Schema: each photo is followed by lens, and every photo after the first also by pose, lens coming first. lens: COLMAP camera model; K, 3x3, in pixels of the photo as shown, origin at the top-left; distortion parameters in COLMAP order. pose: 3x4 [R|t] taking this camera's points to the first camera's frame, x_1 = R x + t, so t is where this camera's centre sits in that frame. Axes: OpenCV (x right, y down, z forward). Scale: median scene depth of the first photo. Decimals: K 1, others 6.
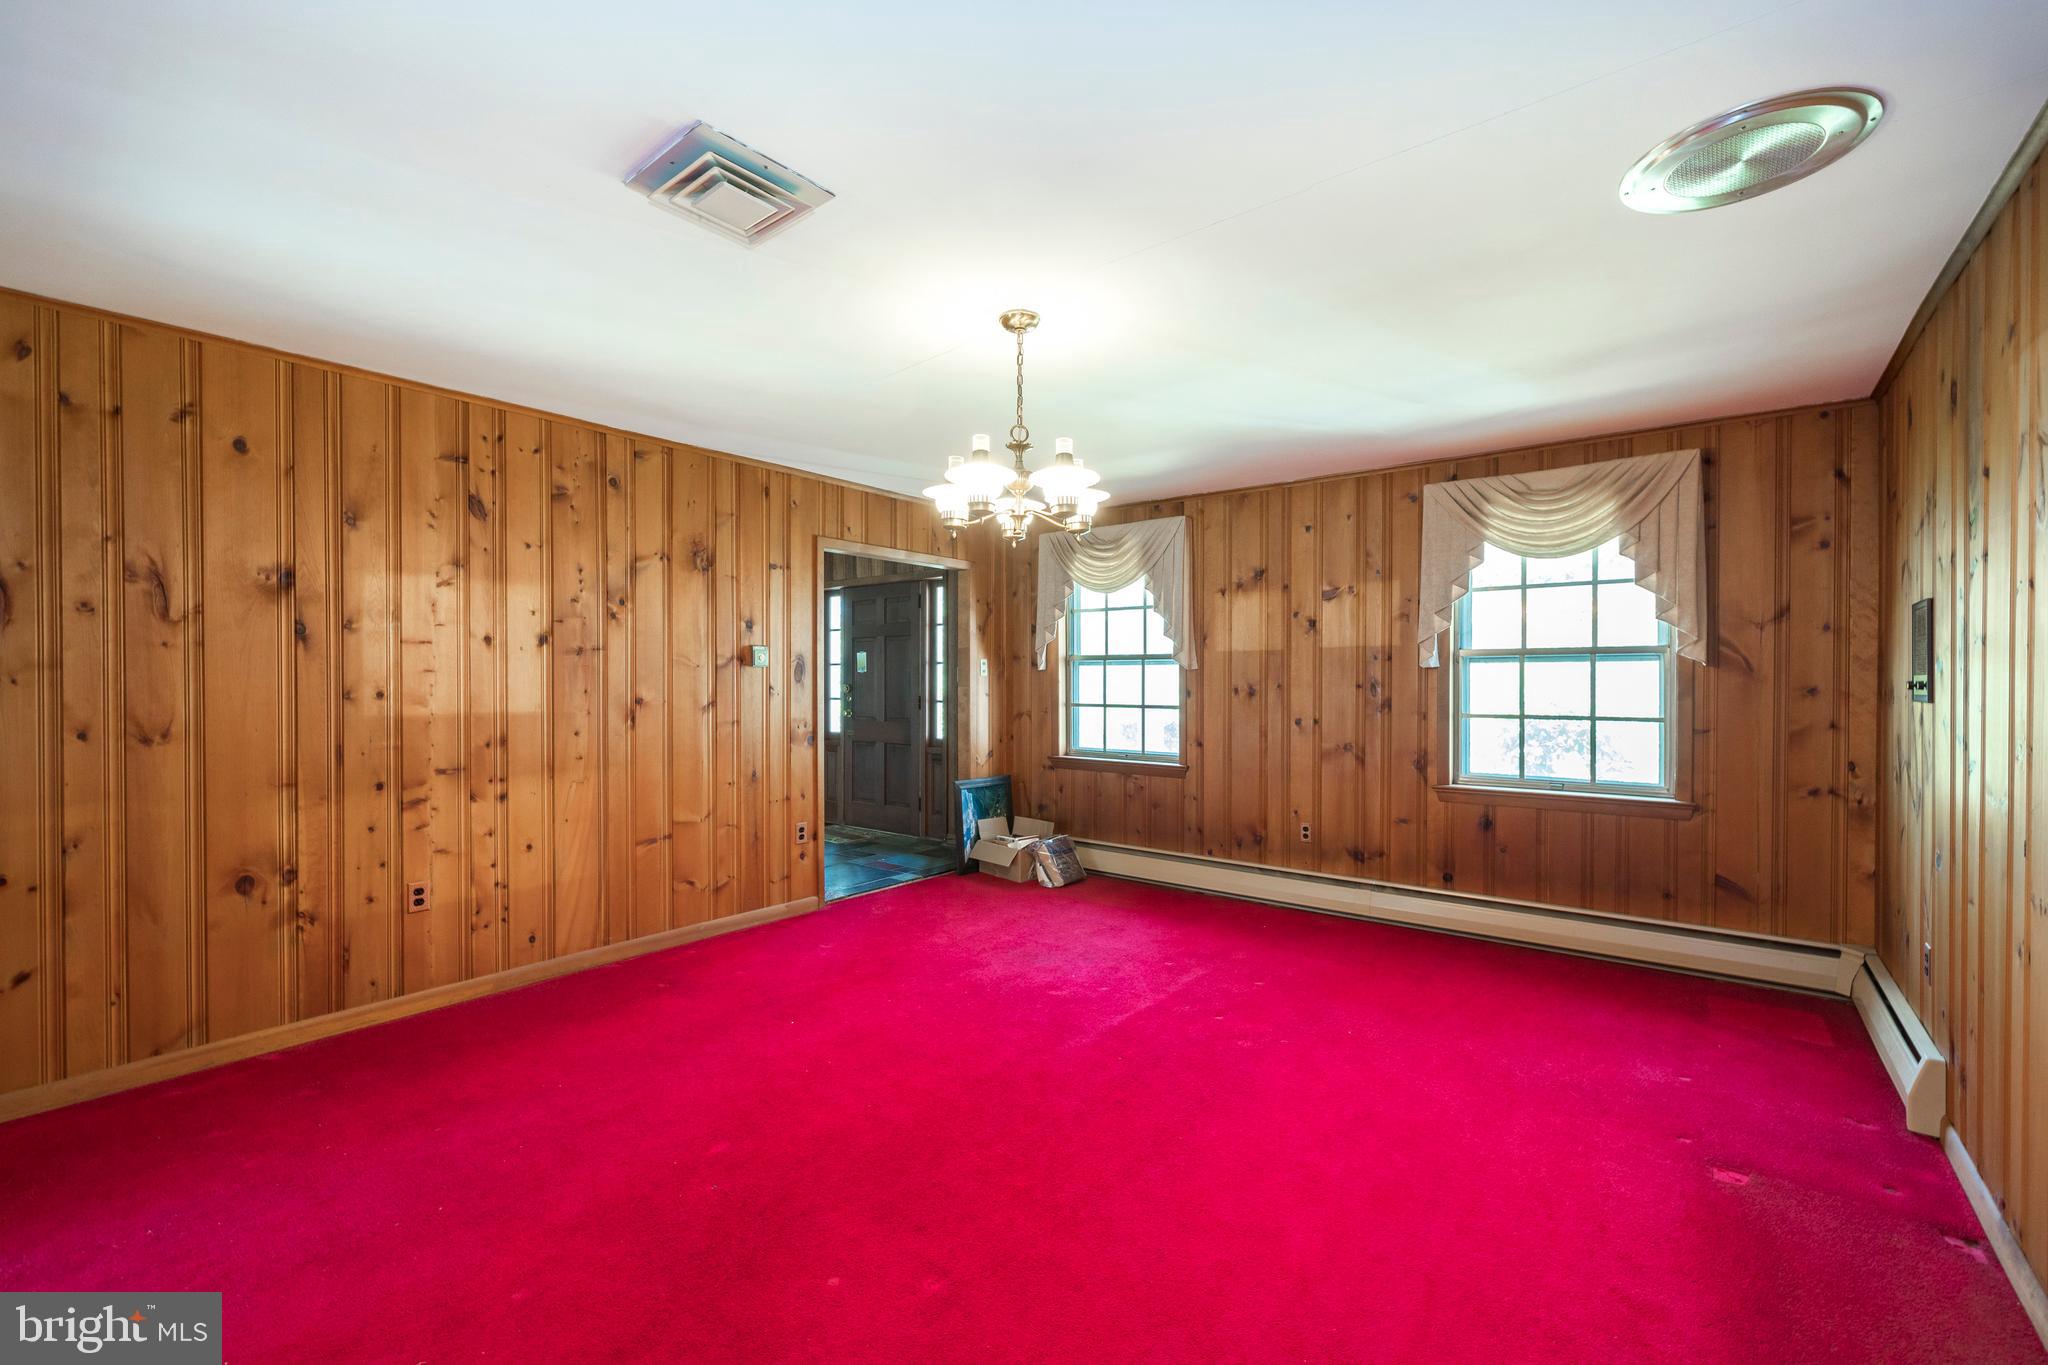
lens RADIAL K [[843.7, 0, 1012.2], [0, 843.7, 685.9], [0, 0, 1]] dist [0.001747, -0.000230]
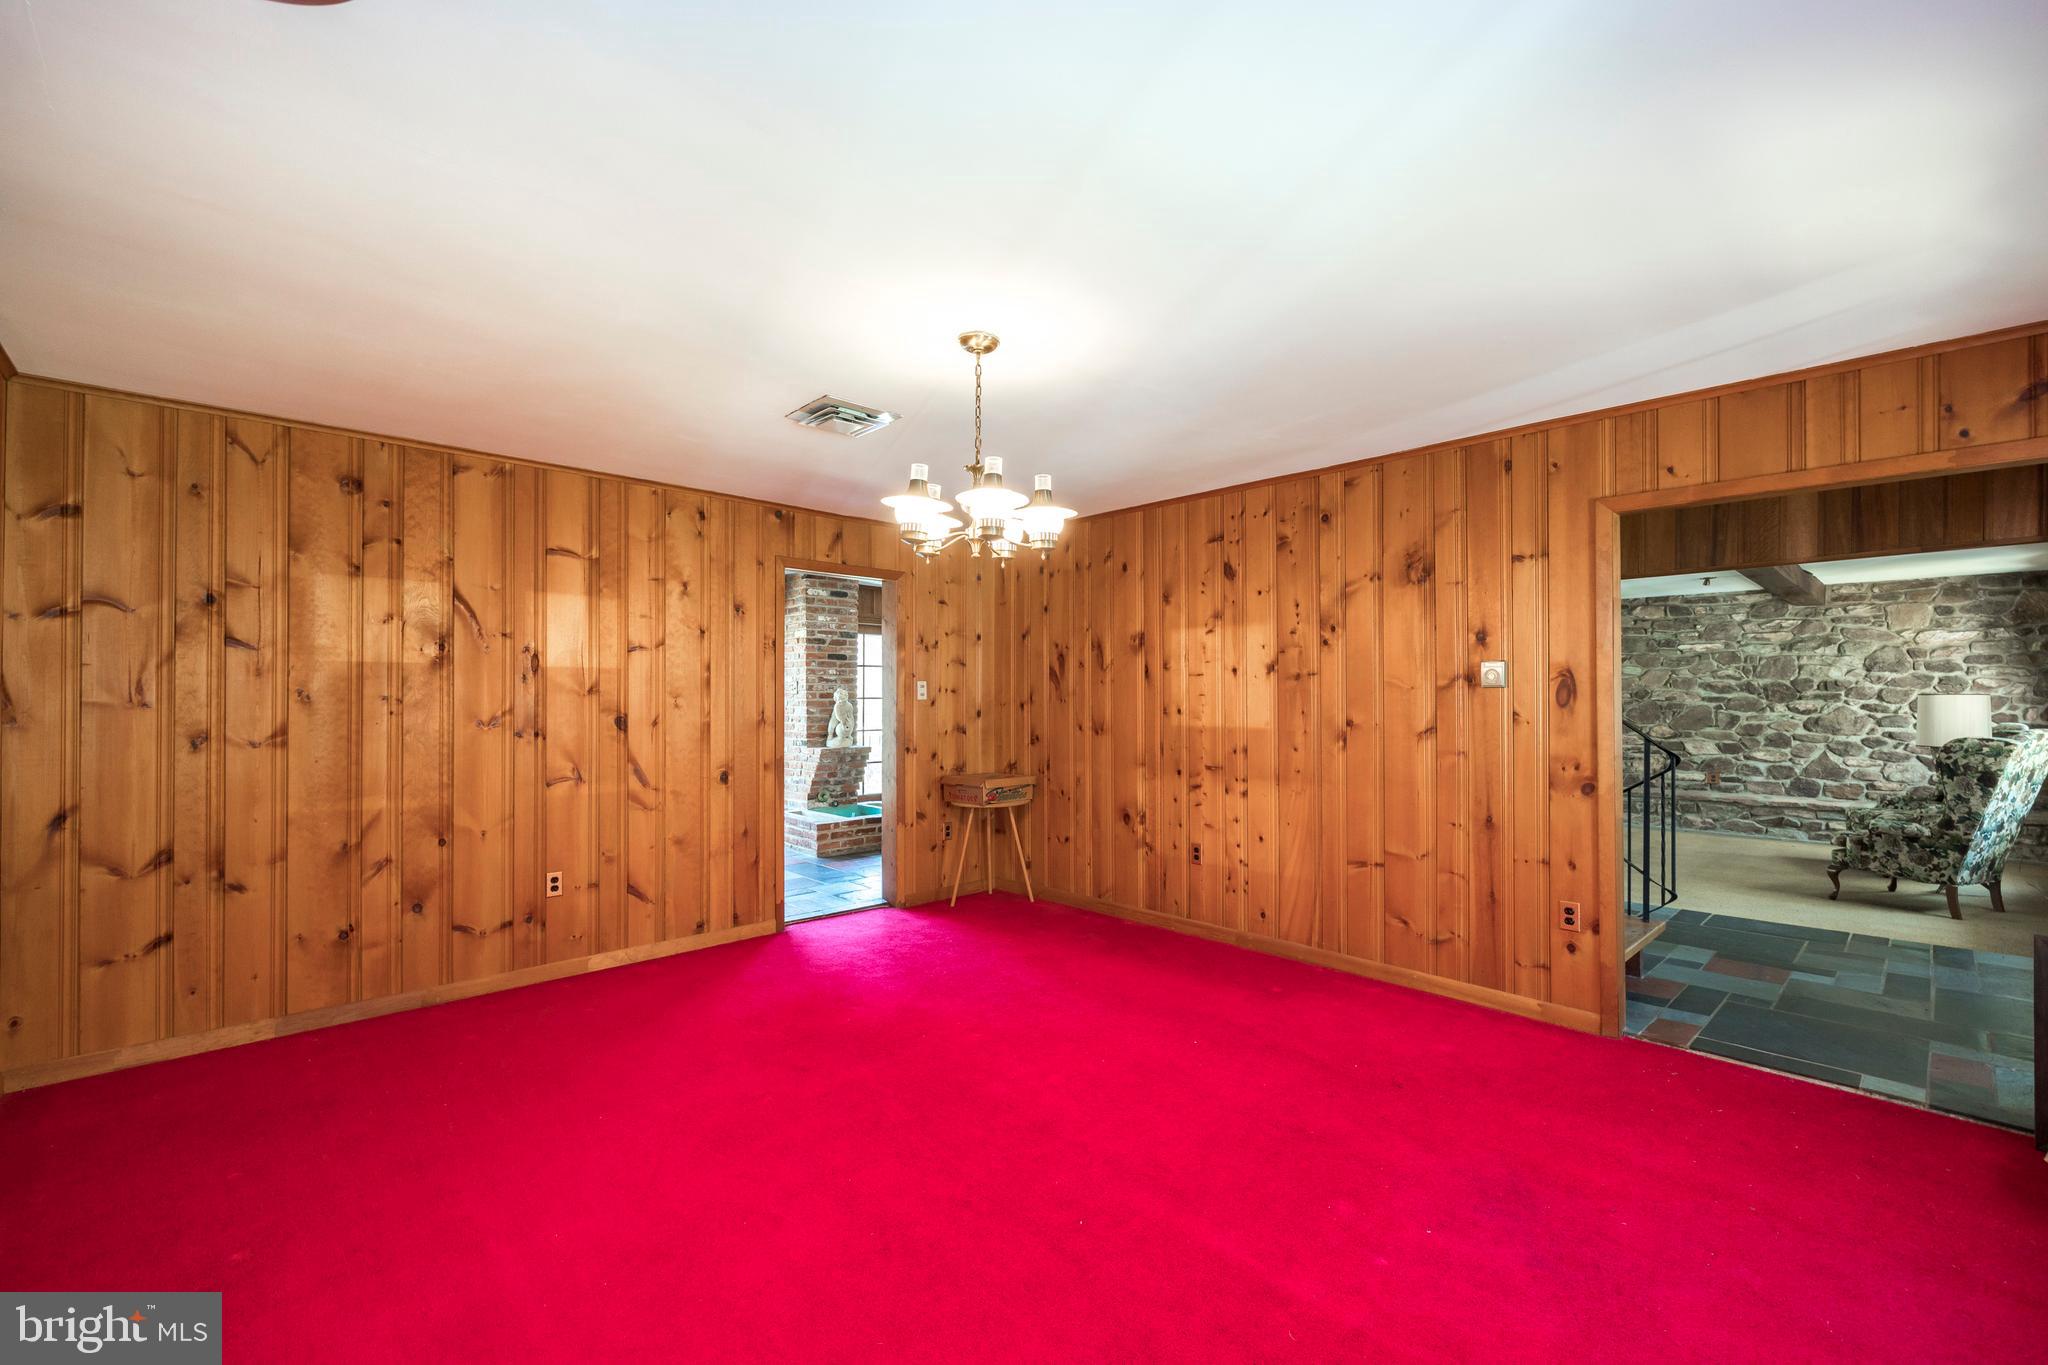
lens RADIAL K [[843.7, 0, 1024.6], [0, 843.7, 690.2], [0, 0, 1]] dist [0.001747, -0.000230]
pose [[-0.124486, -0.004233, -0.992212, 0.654046], [-0.005816, 0.999977, -0.003536, -0.016985], [0.992204, 0.005331, -0.124508, 0.776637]]
